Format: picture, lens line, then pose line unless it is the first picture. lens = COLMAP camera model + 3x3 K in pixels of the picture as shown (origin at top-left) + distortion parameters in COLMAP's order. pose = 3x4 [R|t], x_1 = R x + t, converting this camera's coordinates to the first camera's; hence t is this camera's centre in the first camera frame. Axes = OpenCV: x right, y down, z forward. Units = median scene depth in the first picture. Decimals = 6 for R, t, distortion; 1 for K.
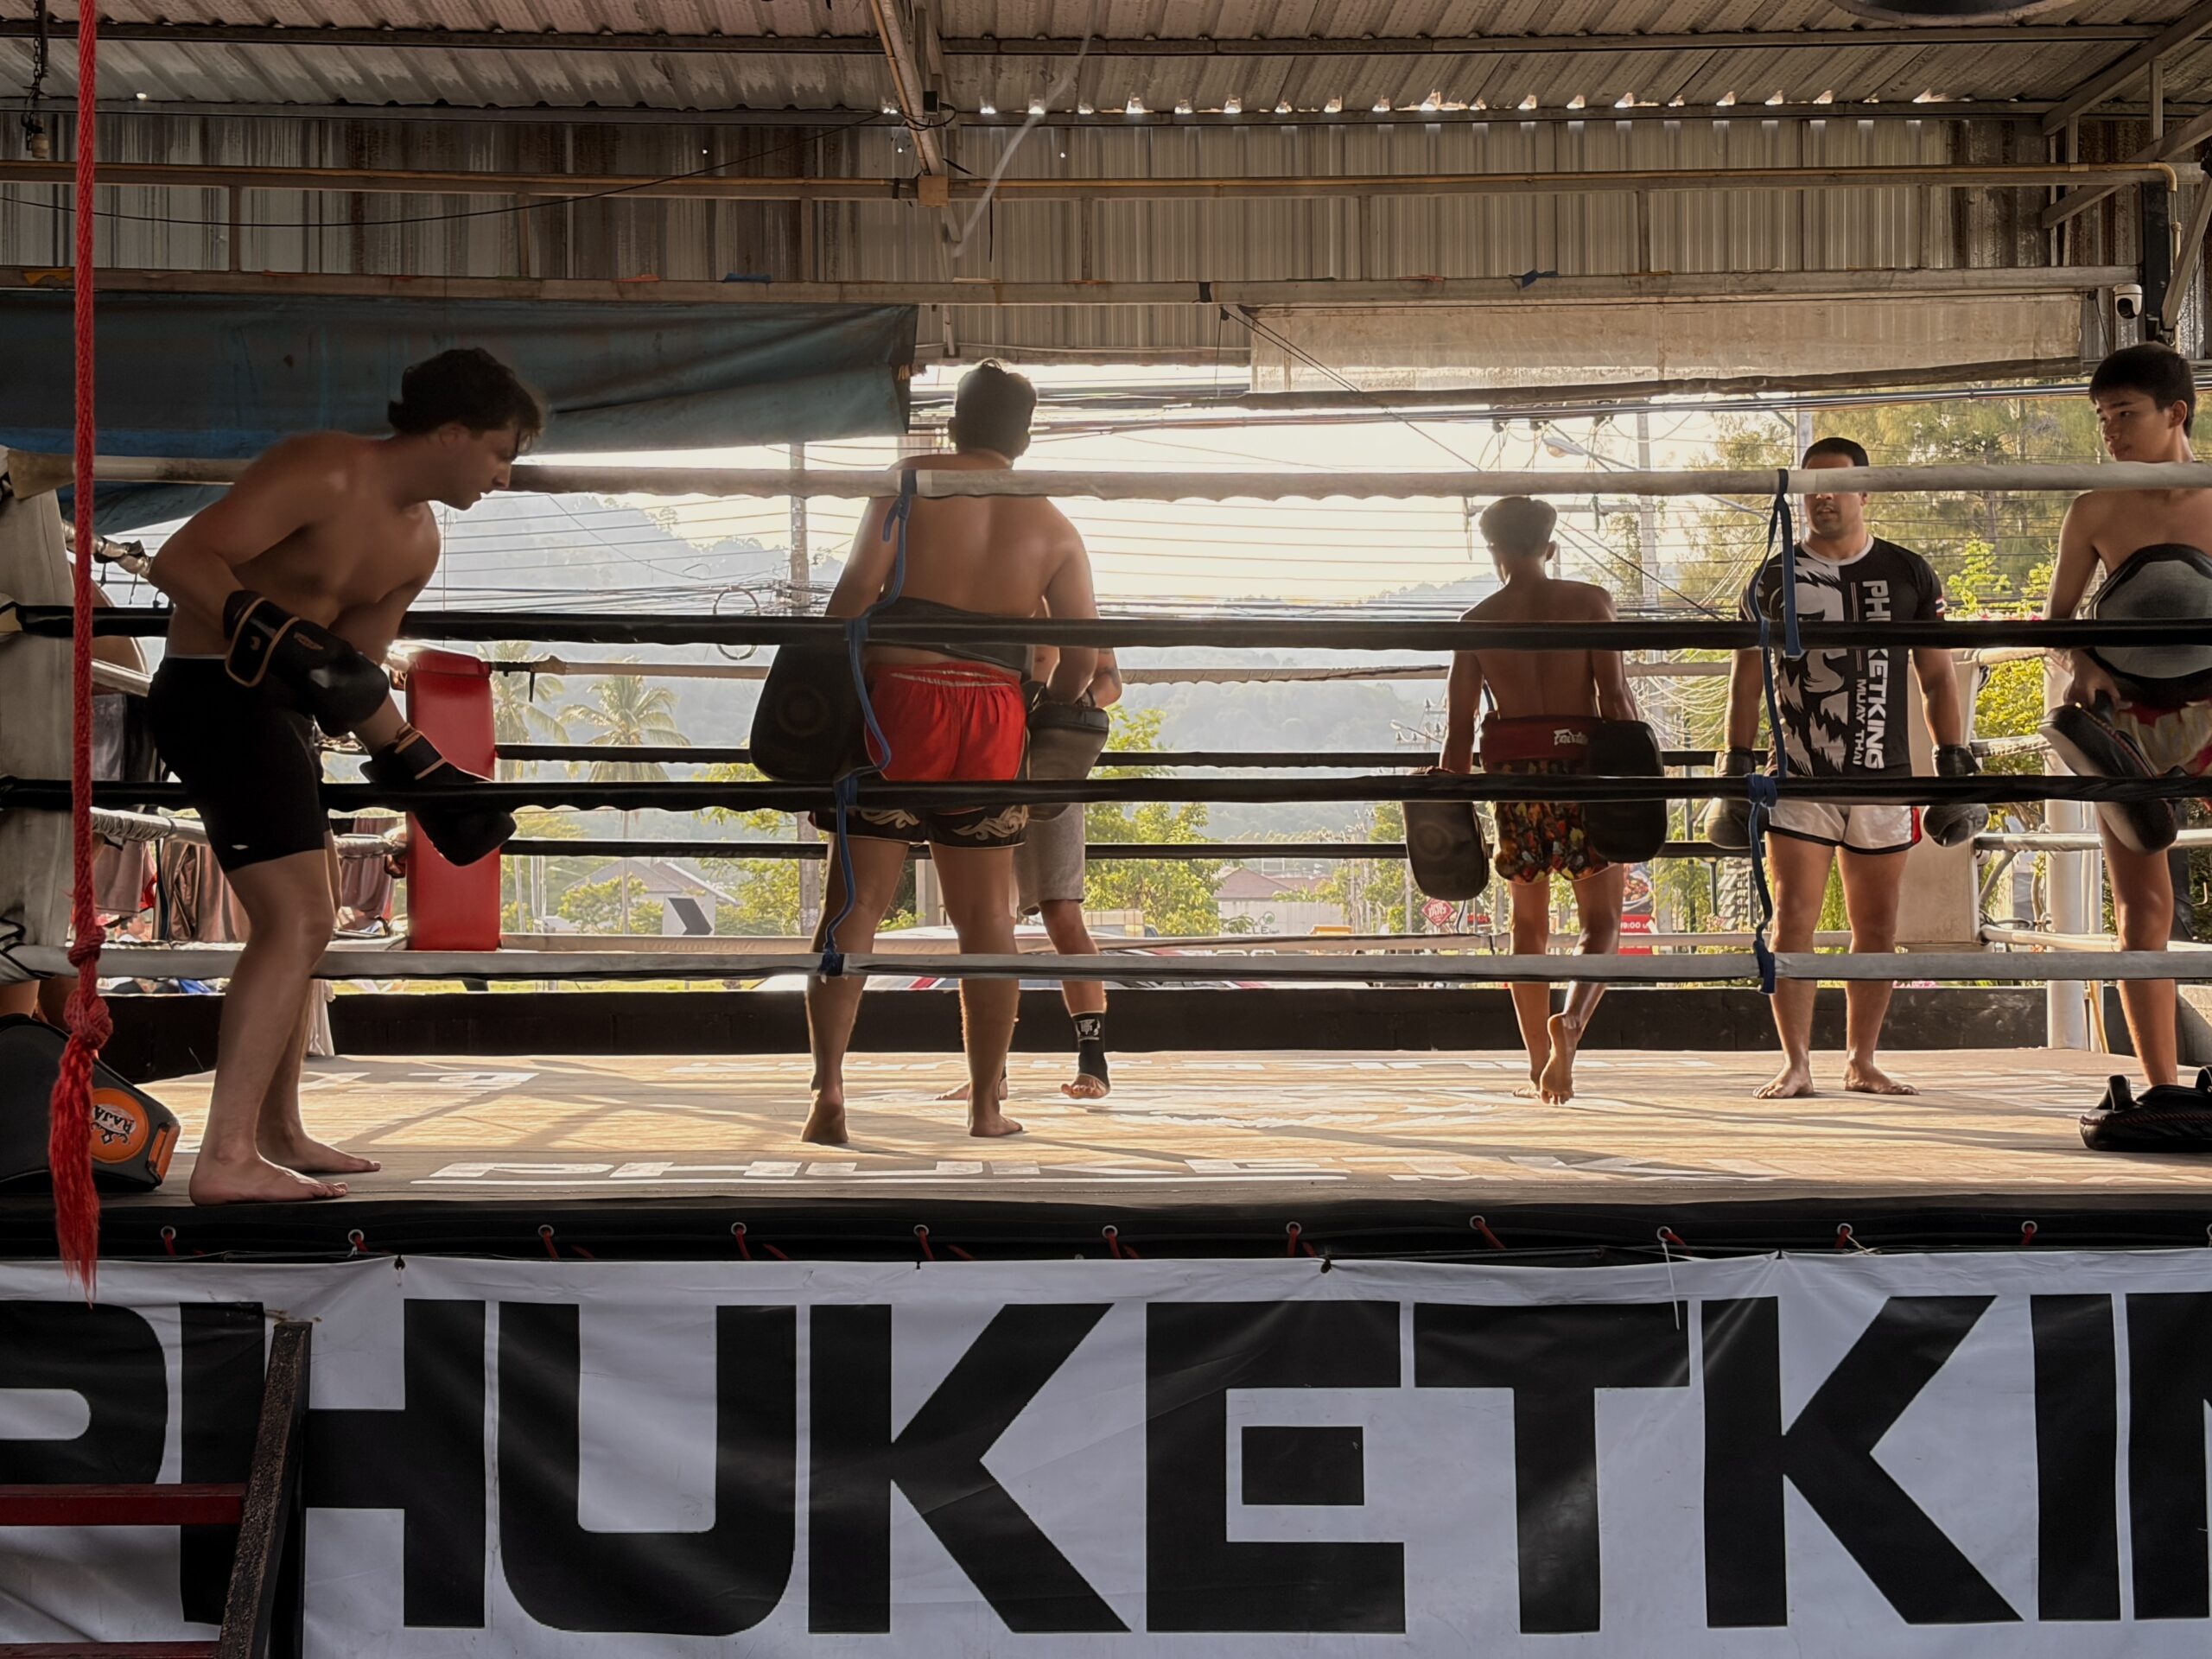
lens RADIAL K [[3367.4, 0, 1106.0], [0, 3367.4, 829.5], [0, 0, 1]] dist [0.203679, -0.974890]
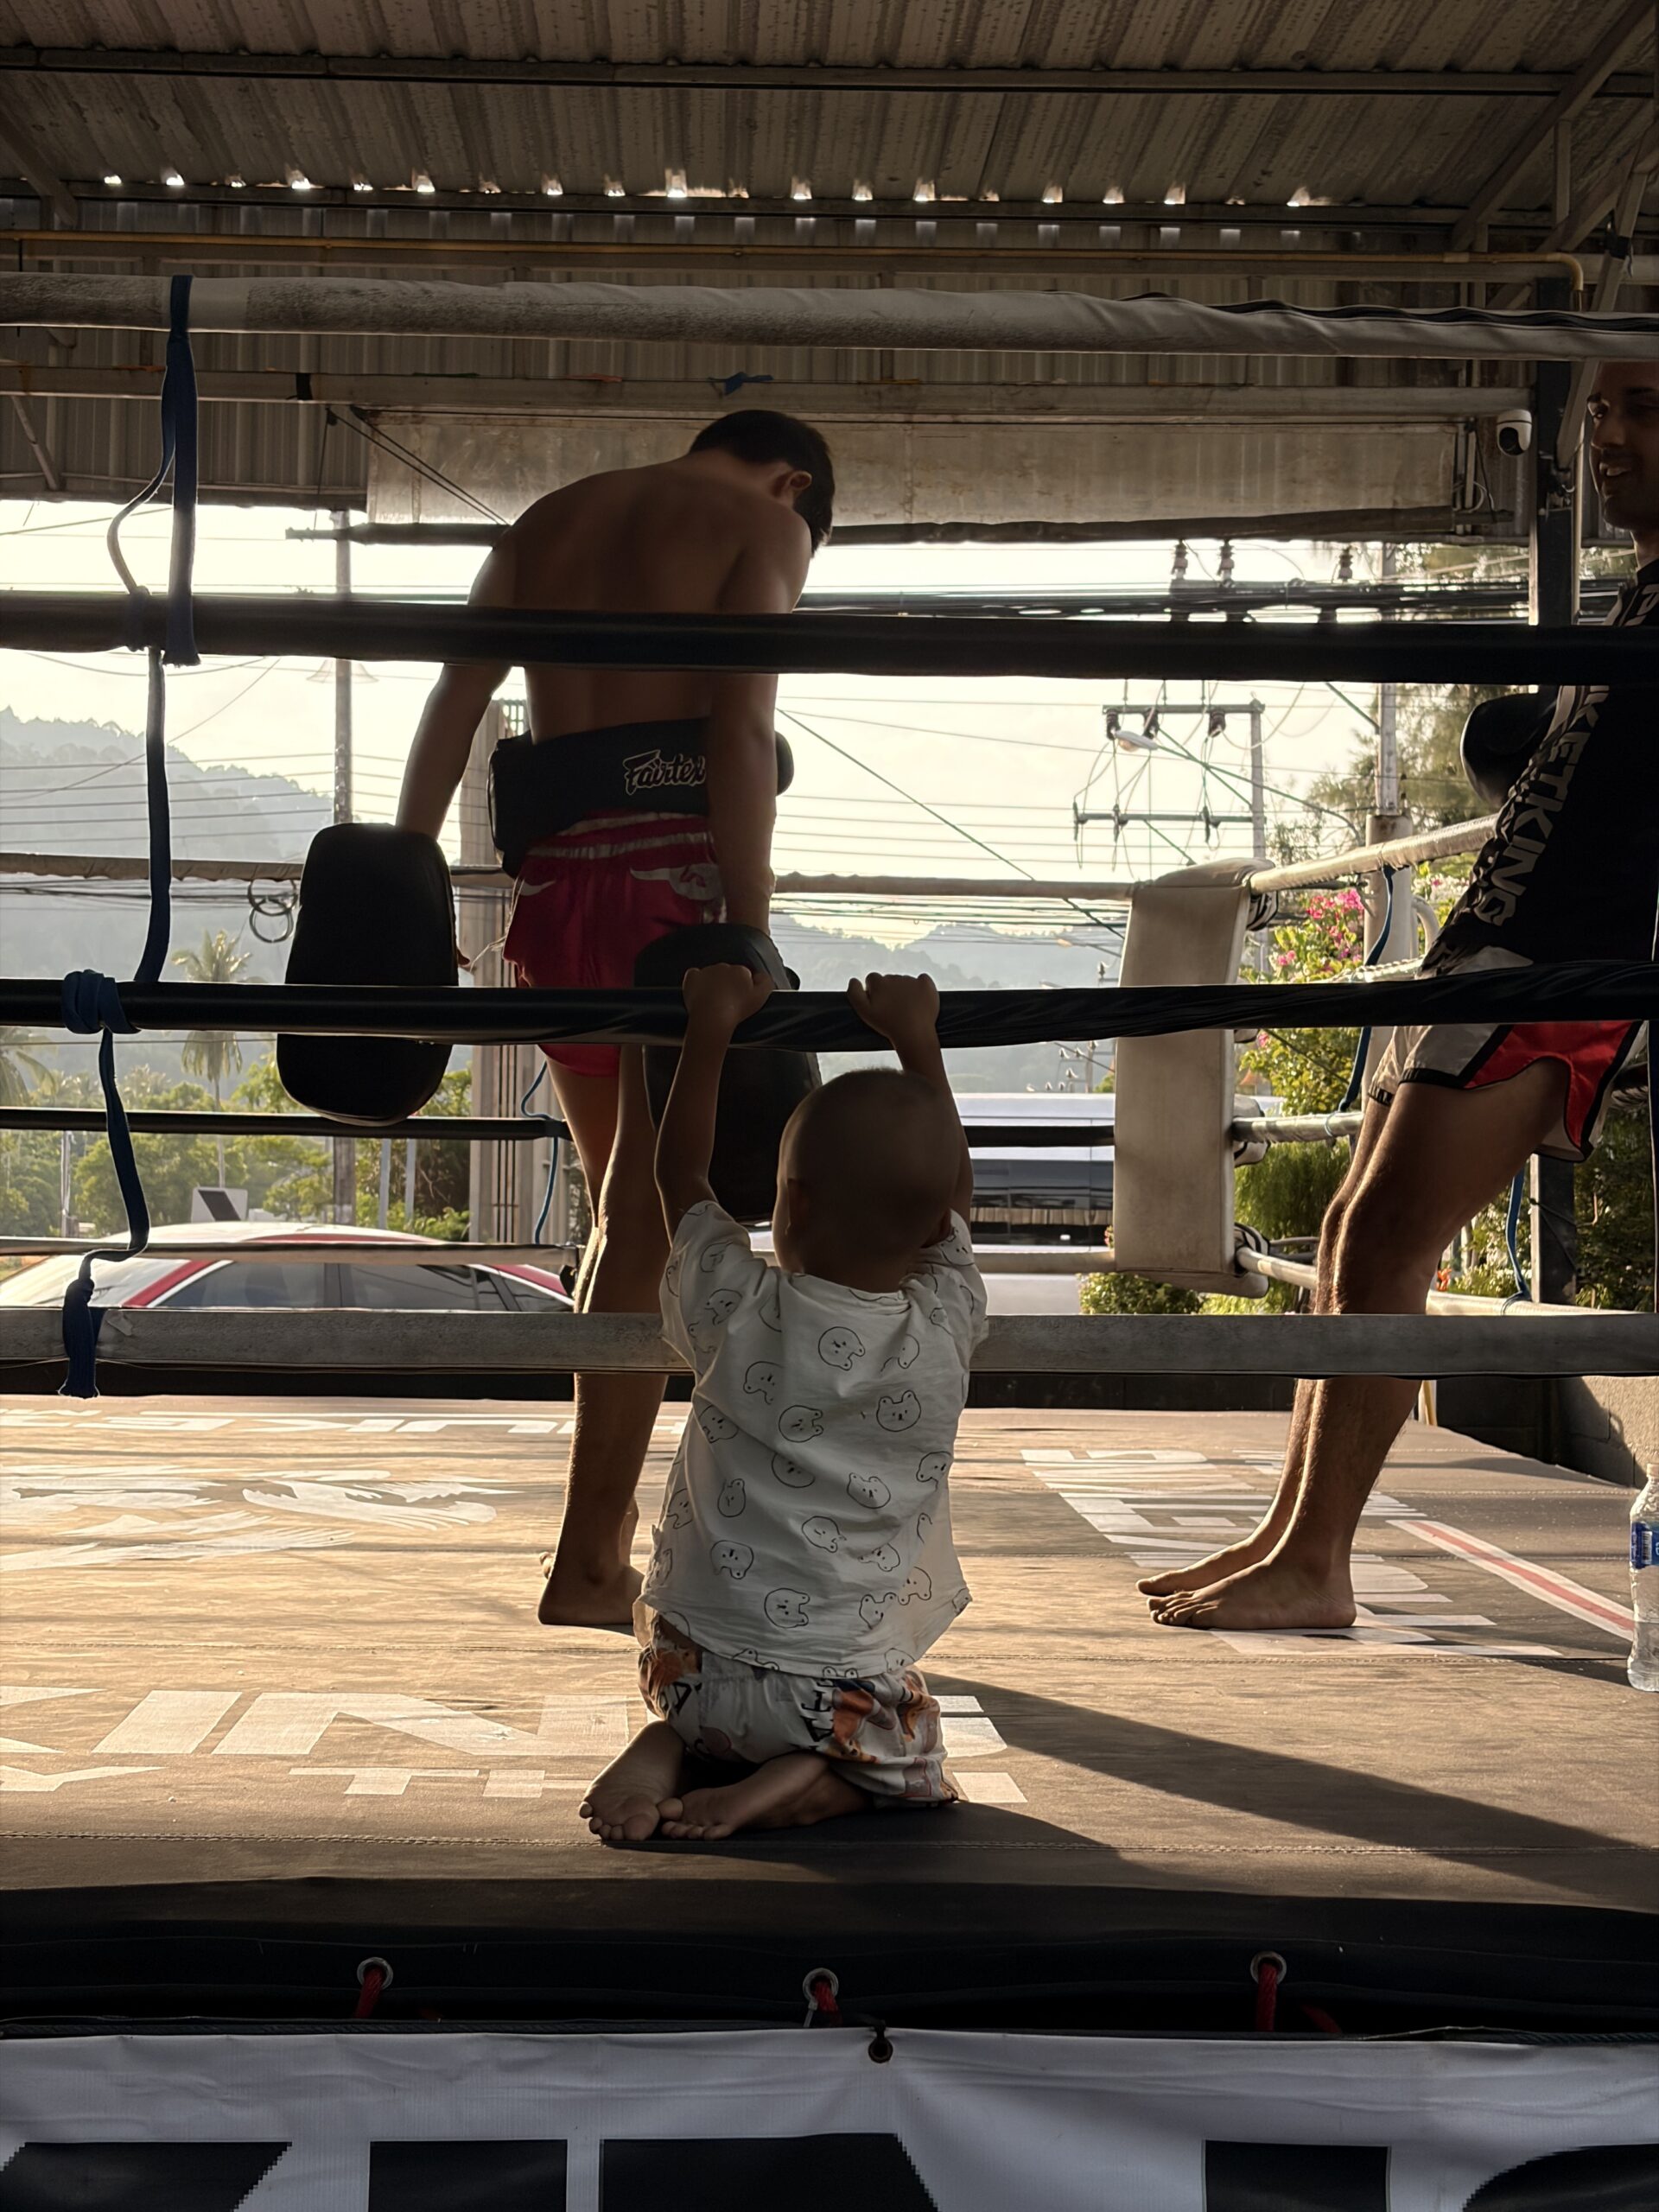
lens RADIAL K [[3367.4, 0, 829.5], [0, 3367.4, 1106.0], [0, 0, 1]] dist [0.203679, -0.974890]
pose [[0.999448, 0.021447, 0.025368, 0.130842], [-0.021210, 0.999729, -0.009575, 0.005908], [-0.025566, 0.009032, 0.999632, 0.243908]]
